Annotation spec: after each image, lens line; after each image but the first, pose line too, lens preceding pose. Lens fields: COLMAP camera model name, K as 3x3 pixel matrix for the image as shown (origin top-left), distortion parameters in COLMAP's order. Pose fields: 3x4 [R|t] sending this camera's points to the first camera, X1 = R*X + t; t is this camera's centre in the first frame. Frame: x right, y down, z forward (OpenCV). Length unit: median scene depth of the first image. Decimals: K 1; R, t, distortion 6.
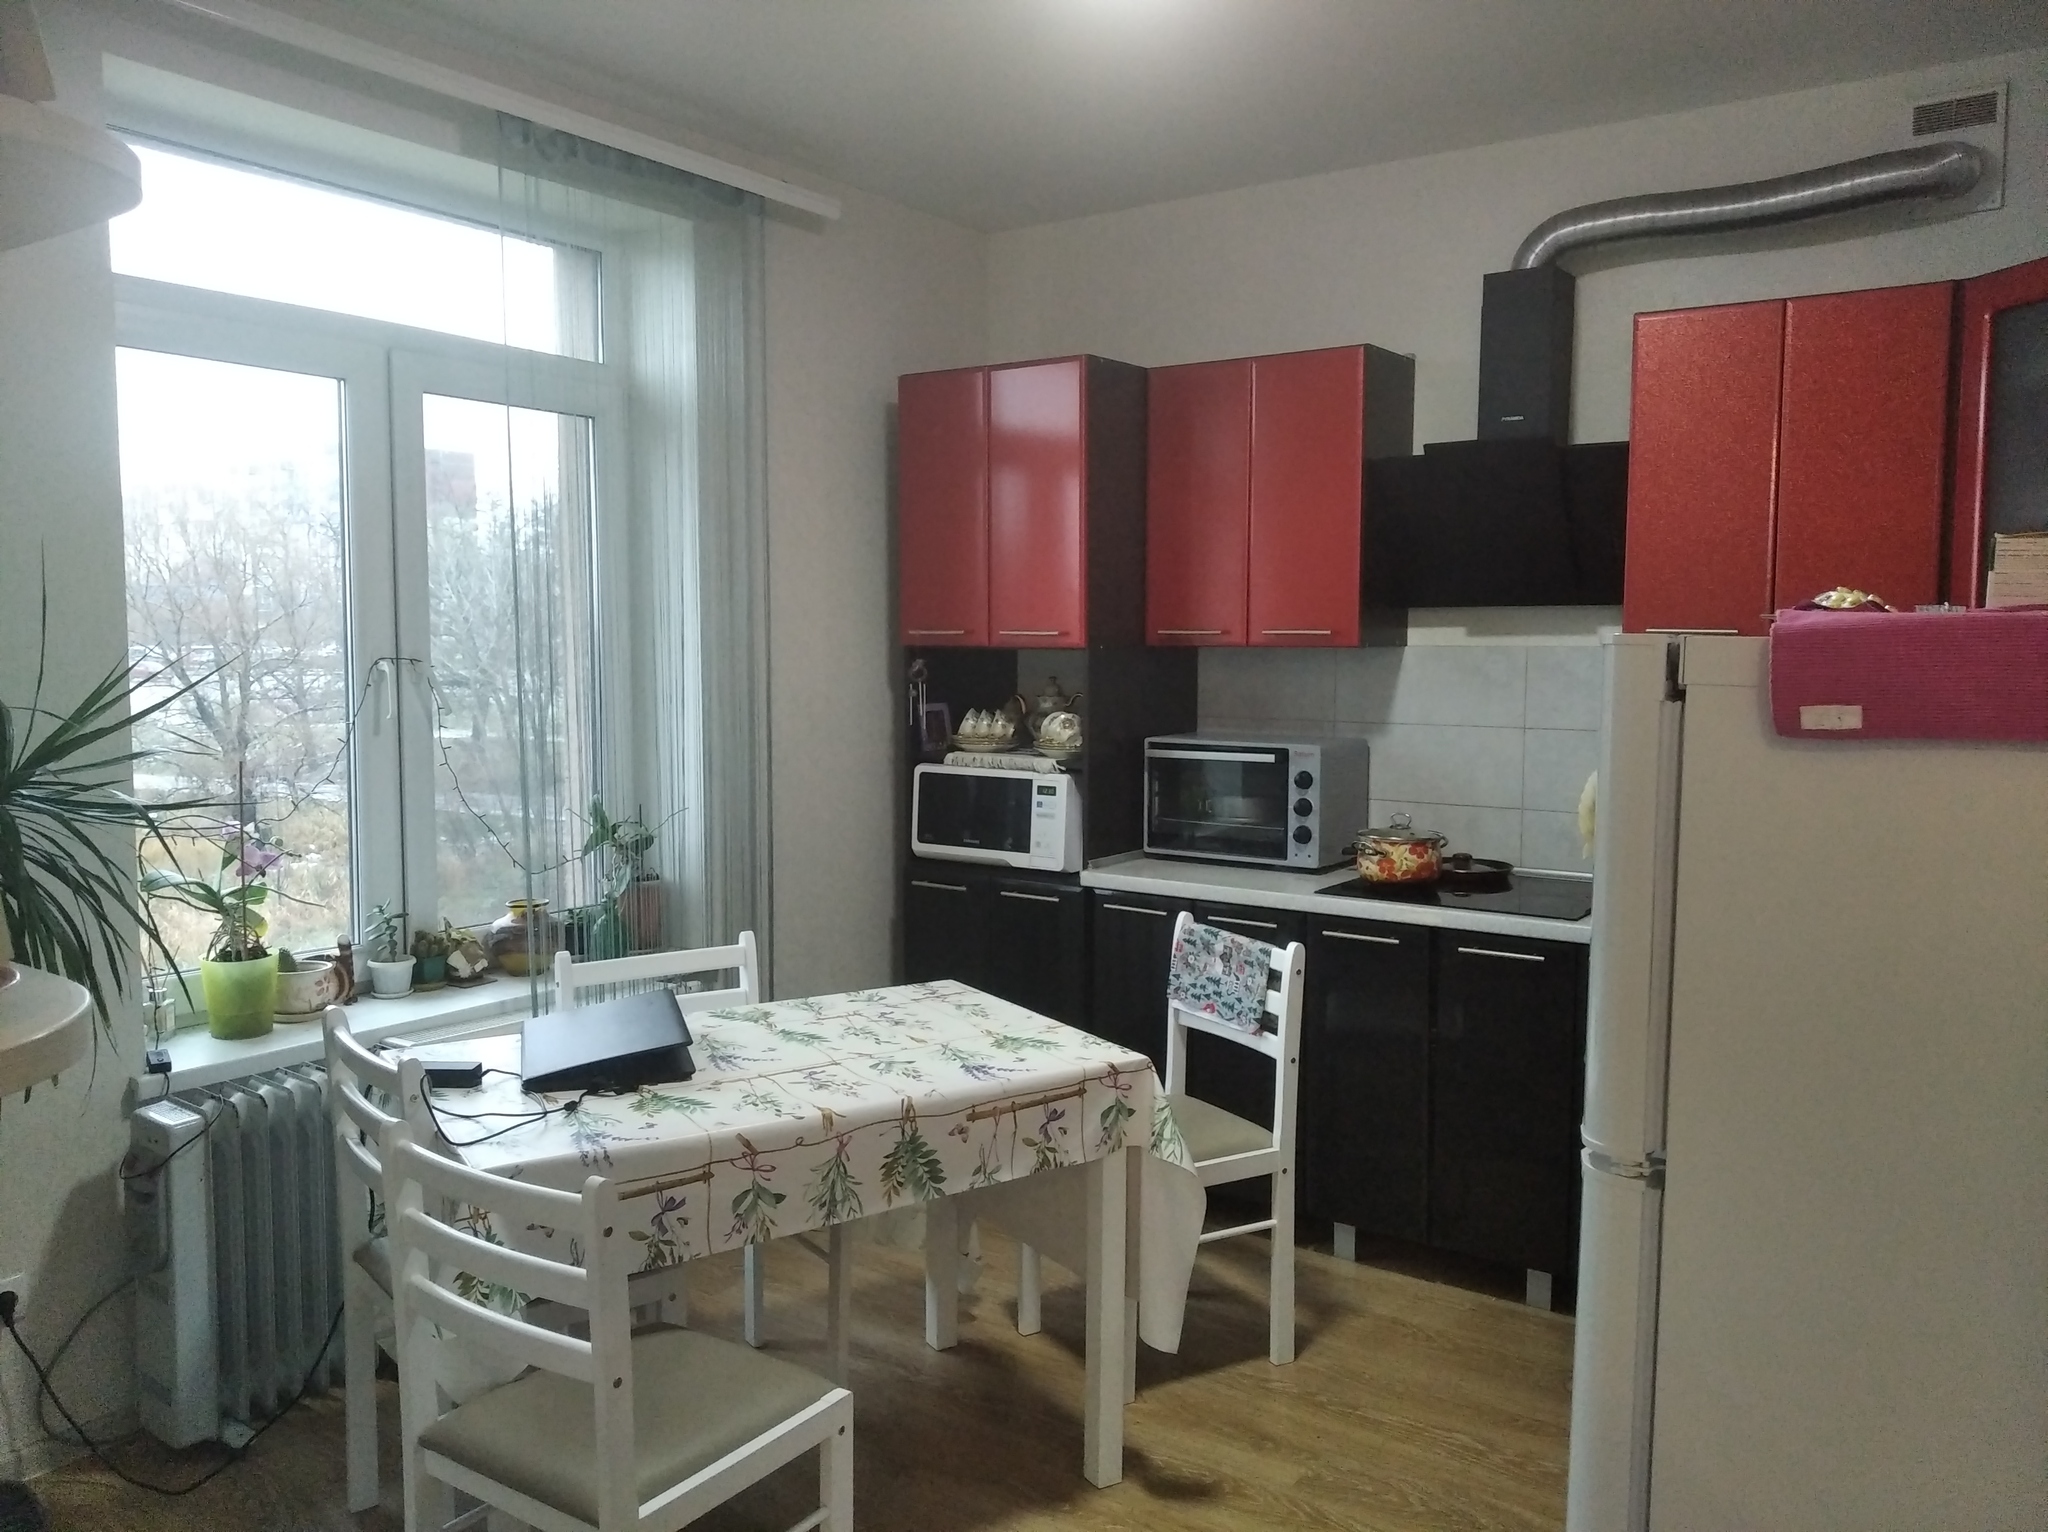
lens RADIAL K [[1564.9, 0, 1024.0], [0, 1564.9, 766.0], [0, 0, 1]] dist [0.011660, 0.010246]
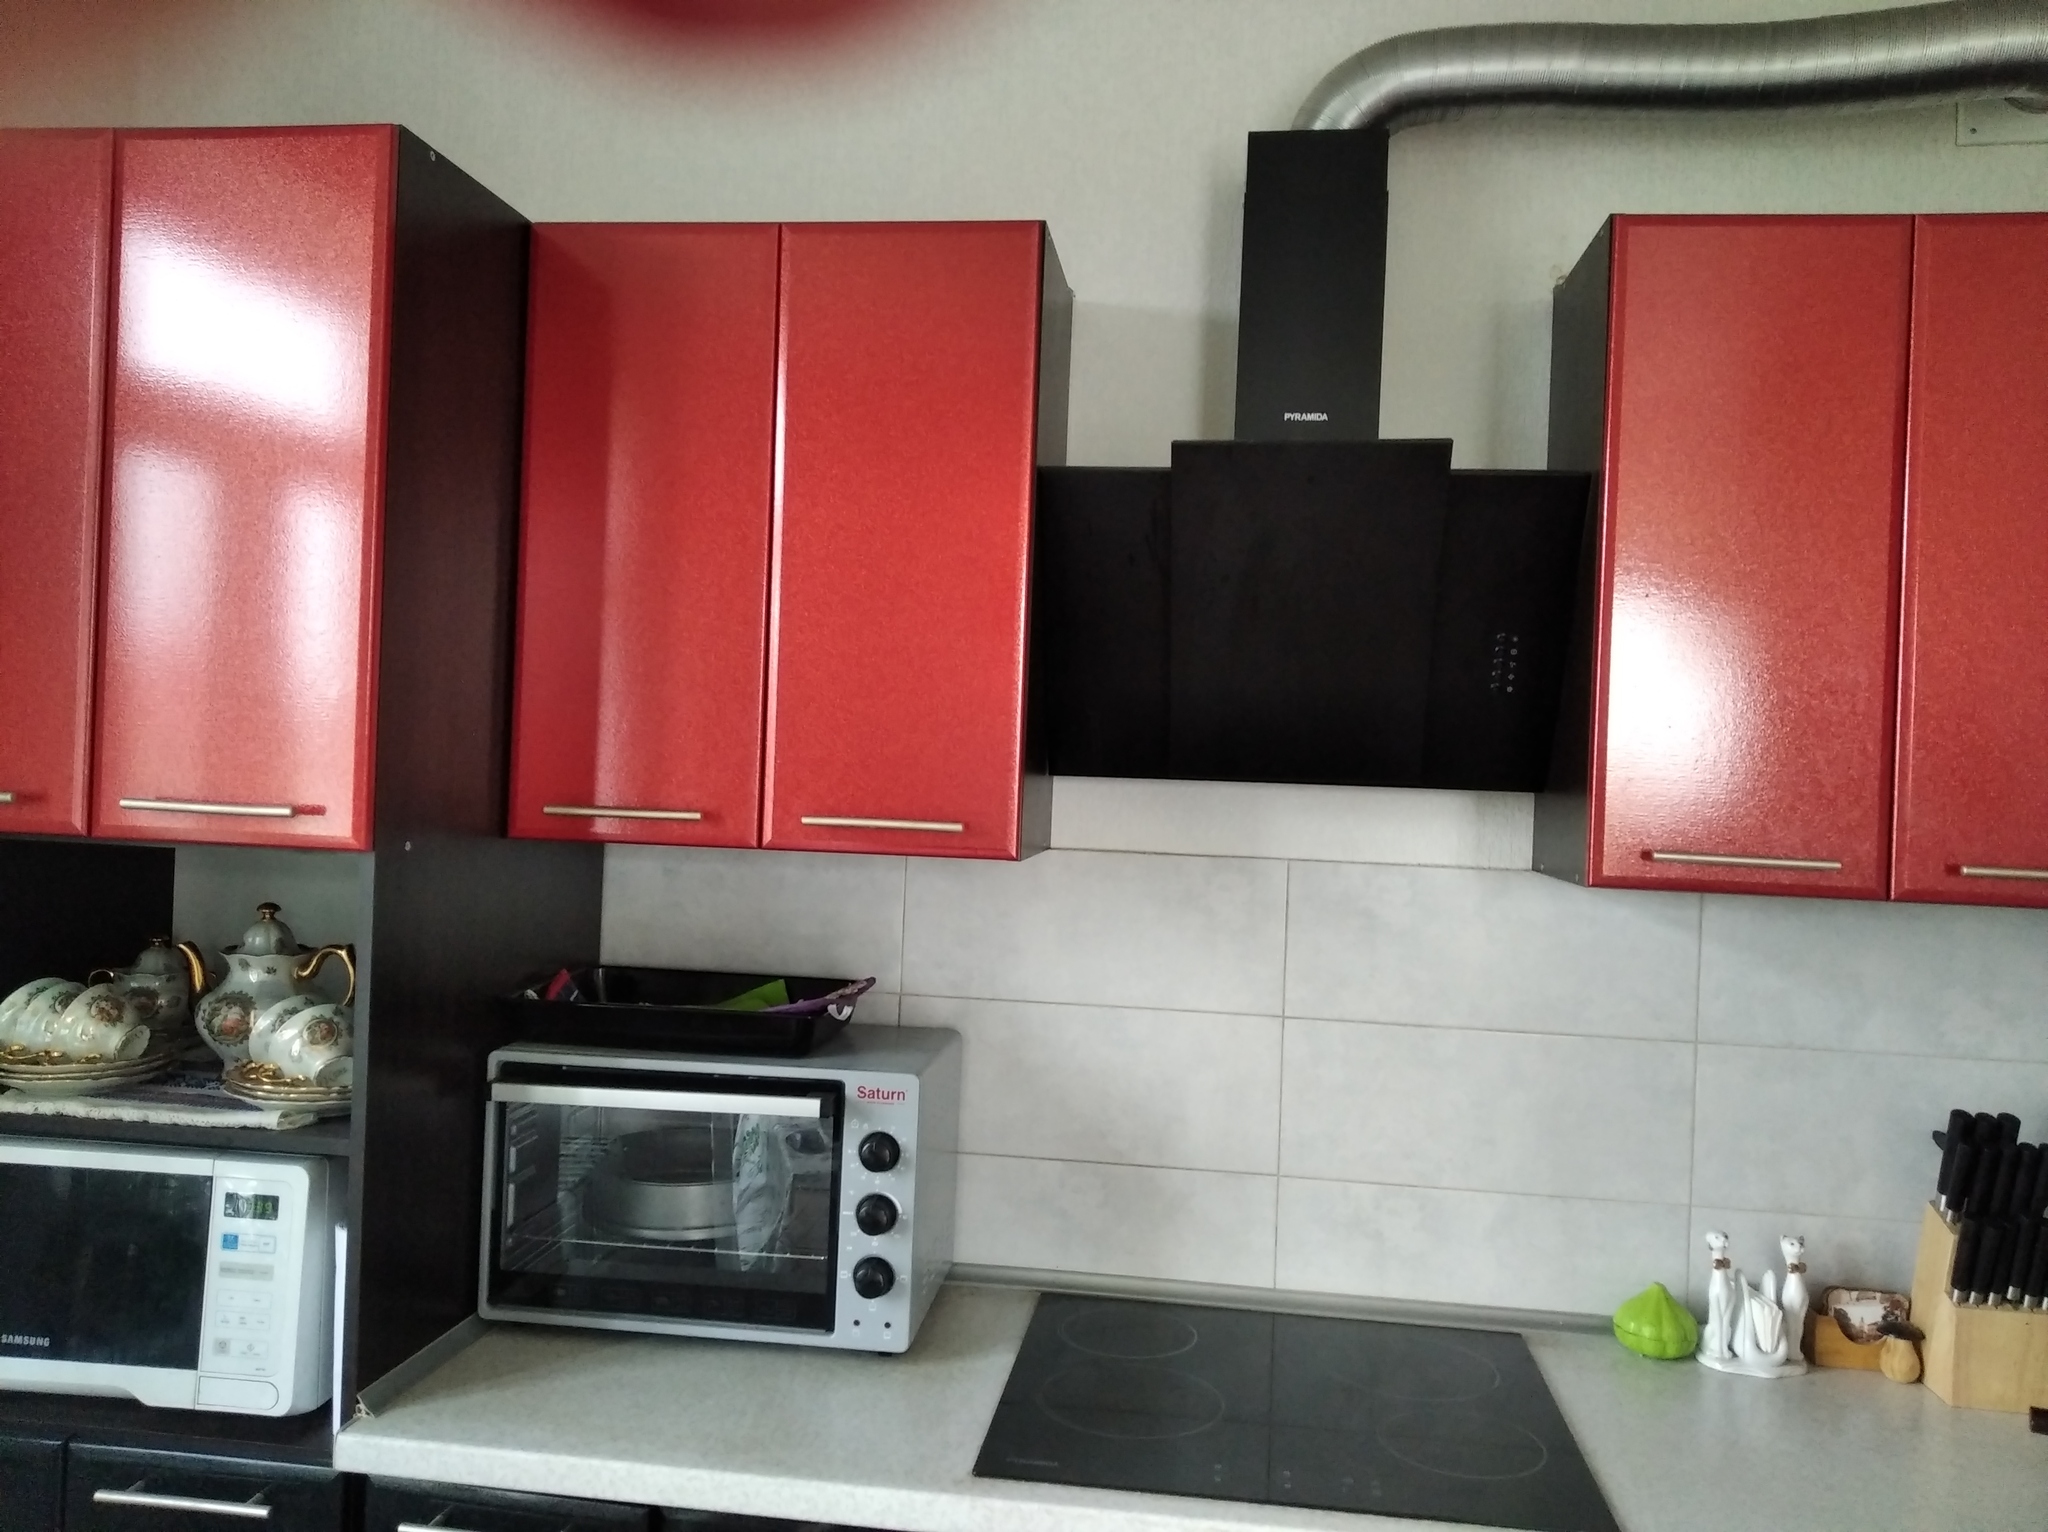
lens RADIAL K [[1888.0, 0, 1024.7], [0, 1888.0, 717.5], [0, 0, 1]] dist [0.011988, 0.012751]
pose [[0.907307, 0.040257, 0.418538, -0.013706], [0.010321, 0.992974, -0.117882, -0.048832], [-0.420343, 0.111275, 0.900516, 0.471821]]
